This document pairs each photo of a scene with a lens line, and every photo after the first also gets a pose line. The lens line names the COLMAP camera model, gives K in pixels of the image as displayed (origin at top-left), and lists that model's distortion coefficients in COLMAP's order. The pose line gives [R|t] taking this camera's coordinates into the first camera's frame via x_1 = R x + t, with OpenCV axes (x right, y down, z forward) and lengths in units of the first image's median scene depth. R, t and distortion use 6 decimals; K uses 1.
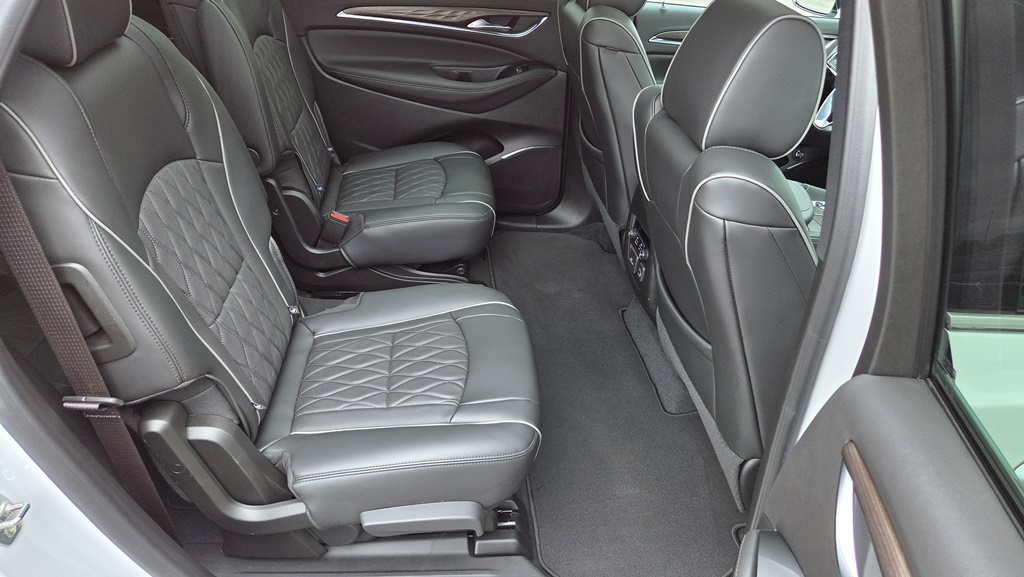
lens RADIAL K [[698.1, 0, 512.0], [0, 698.1, 288.5], [0, 0, 1]] dist [0.068719, -0.049027]
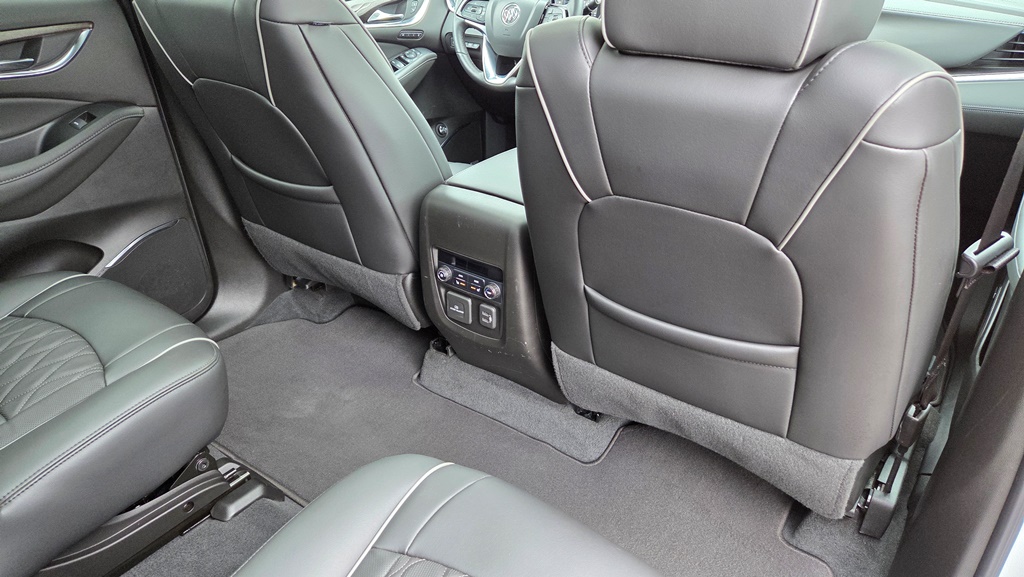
lens RADIAL K [[698.1, 0, 512.0], [0, 698.1, 288.5], [0, 0, 1]] dist [0.068719, -0.049027]
pose [[0.678734, -0.431634, 0.594148, -0.161801], [0.444520, 0.885467, 0.135466, -0.103809], [-0.584570, 0.172165, 0.792866, 0.325688]]
